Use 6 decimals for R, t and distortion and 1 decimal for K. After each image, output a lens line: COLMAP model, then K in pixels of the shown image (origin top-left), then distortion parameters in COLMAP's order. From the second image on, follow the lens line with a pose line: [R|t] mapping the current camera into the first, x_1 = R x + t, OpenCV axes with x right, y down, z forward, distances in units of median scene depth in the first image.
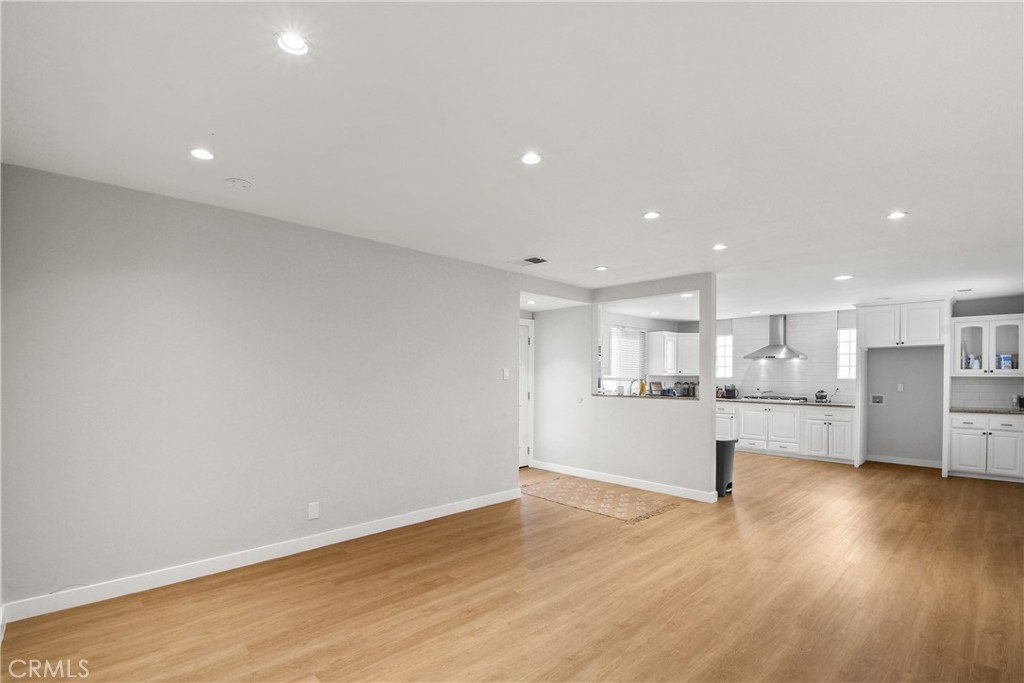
lens RADIAL K [[470.8, 0, 535.7], [0, 470.8, 371.0], [0, 0, 1]] dist [-0.002588, -0.001849]
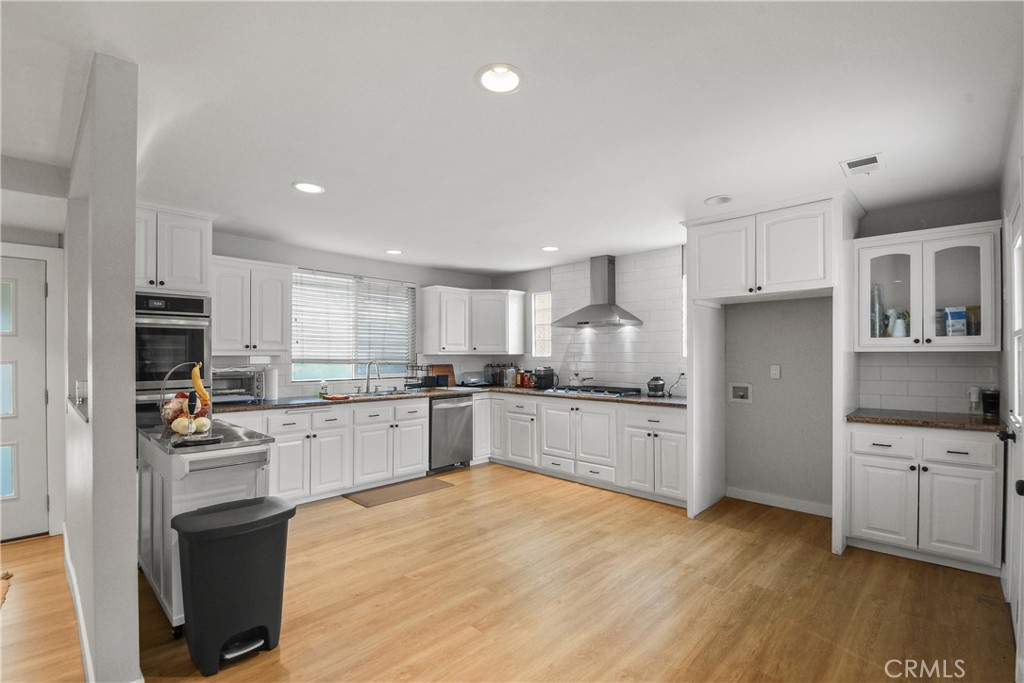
lens RADIAL K [[470.8, 0, 509.9], [0, 470.8, 349.9], [0, 0, 1]] dist [-0.002588, -0.001849]
pose [[0.999853, -0.006112, 0.016024, 0.445627], [0.006176, 0.999973, -0.003956, 0.008311], [-0.015999, 0.004054, 0.999864, 0.435283]]
